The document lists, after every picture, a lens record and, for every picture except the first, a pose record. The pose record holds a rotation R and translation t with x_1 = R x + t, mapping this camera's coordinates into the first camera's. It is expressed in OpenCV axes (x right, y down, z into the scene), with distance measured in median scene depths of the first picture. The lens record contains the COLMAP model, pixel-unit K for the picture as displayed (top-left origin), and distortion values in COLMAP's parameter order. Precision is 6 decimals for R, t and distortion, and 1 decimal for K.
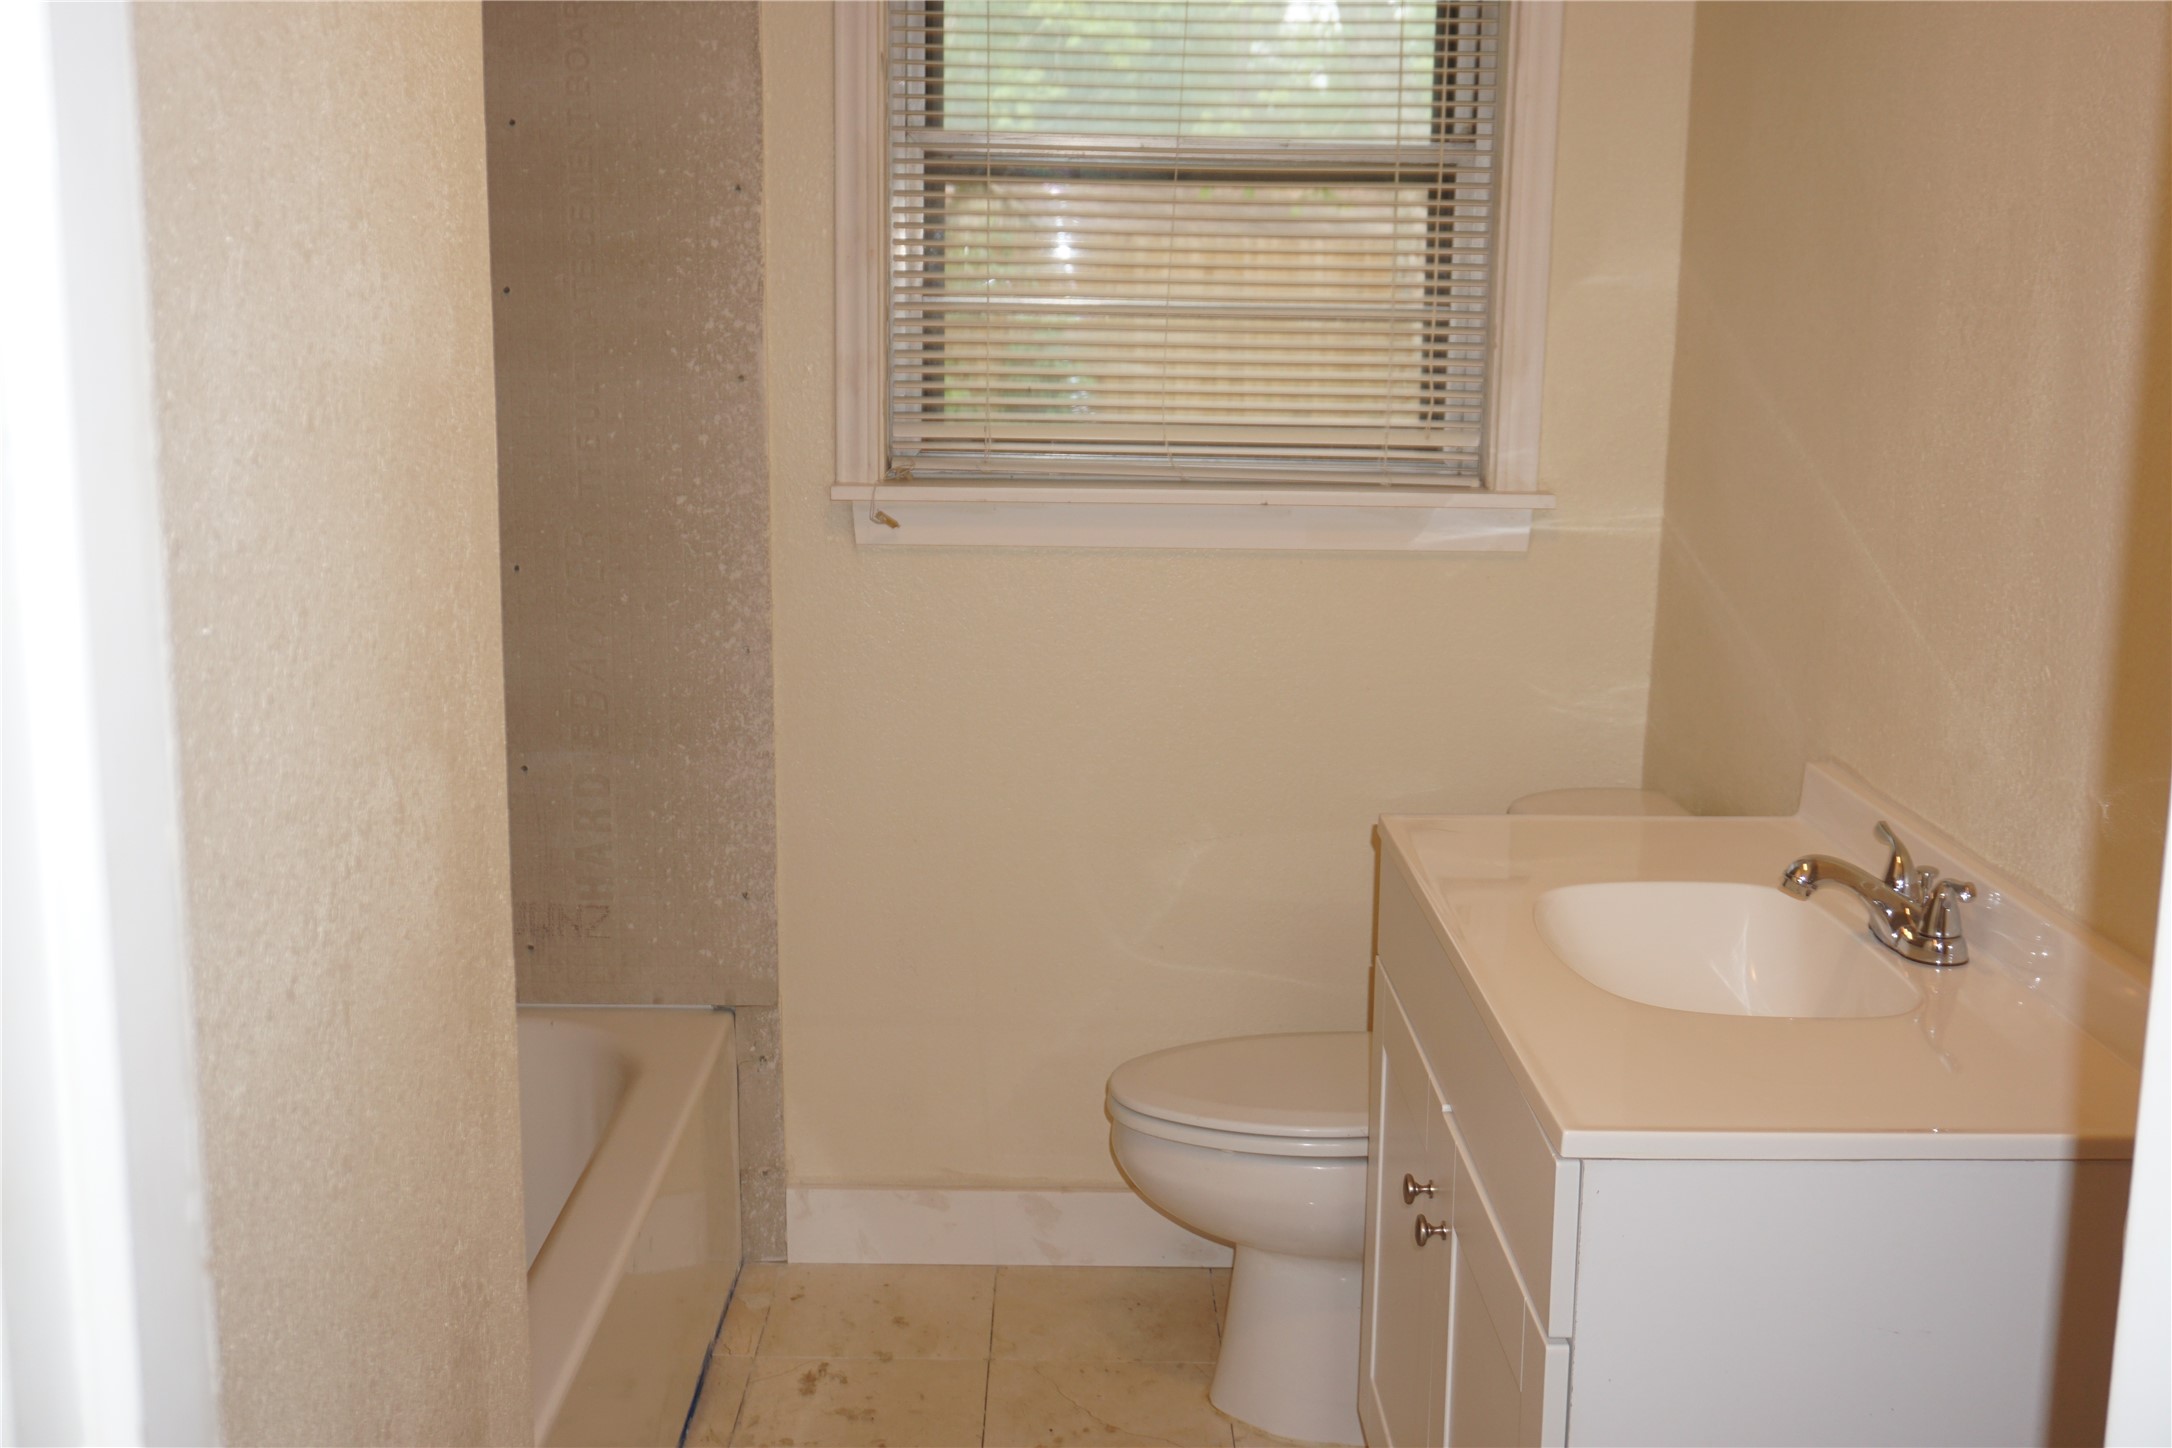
lens RADIAL K [[2289.7, 0, 1086.0], [0, 2289.7, 724.0], [0, 0, 1]] dist [-0.004762, 0.001357]
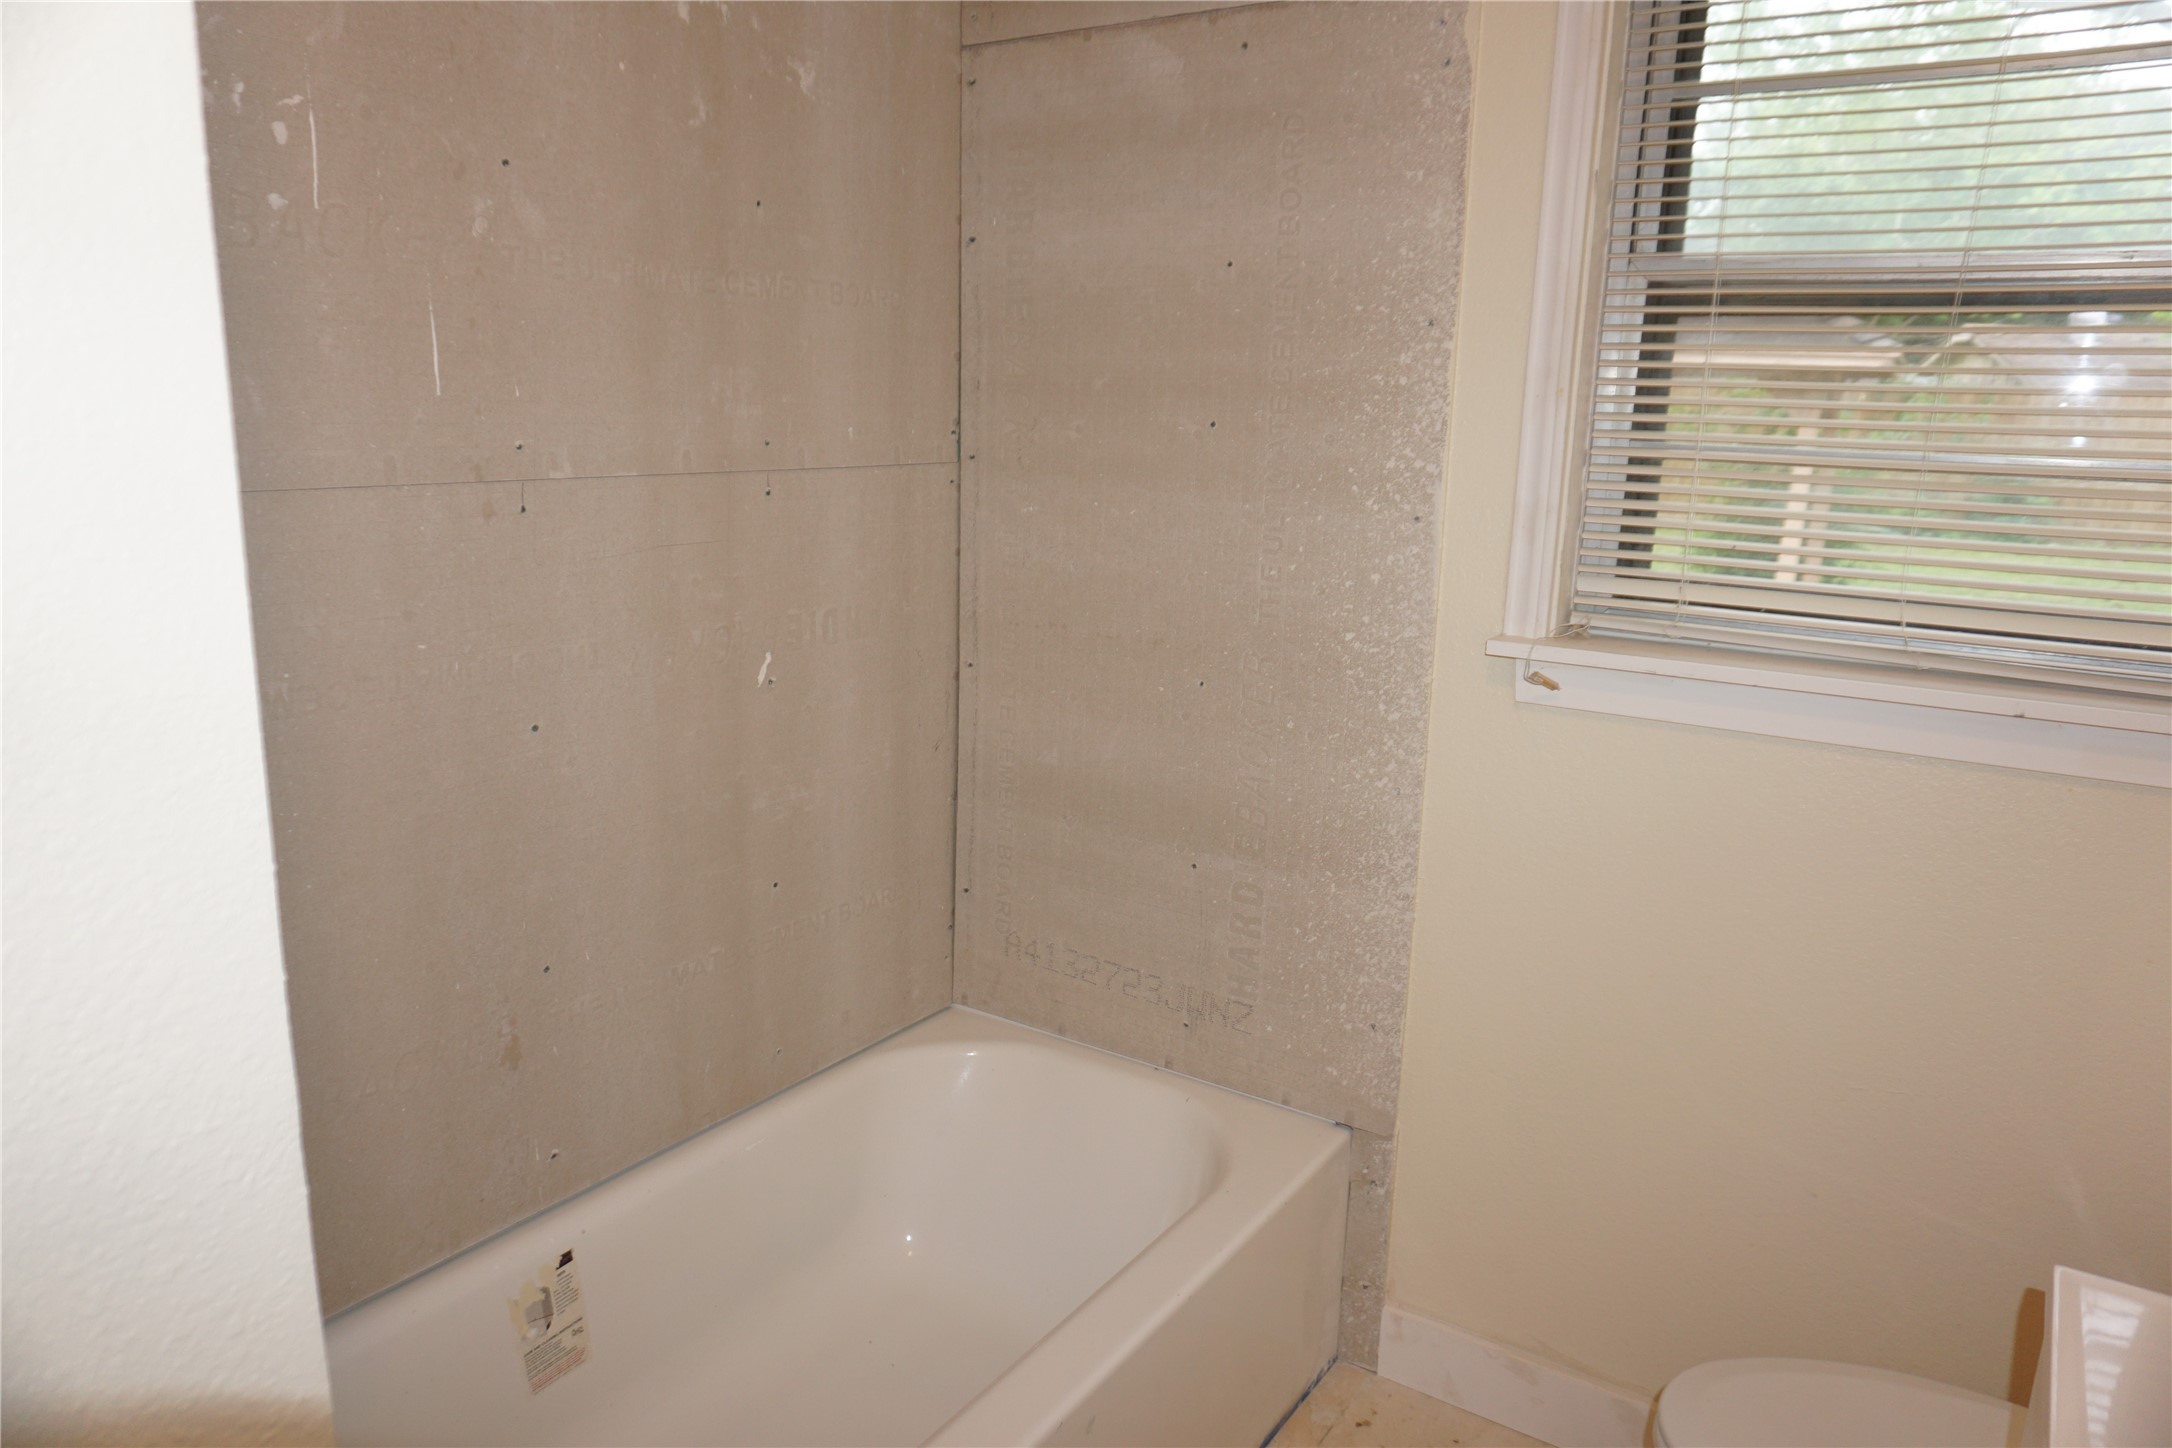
lens RADIAL K [[1462.9, 0, 1081.0], [0, 1462.9, 746.5], [0, 0, 1]] dist [-0.060698, 0.052860]
pose [[0.806320, 0.142351, -0.574094, 0.103081], [-0.124097, 0.989719, 0.071113, -0.080486], [0.578314, 0.013903, 0.815696, 0.406215]]
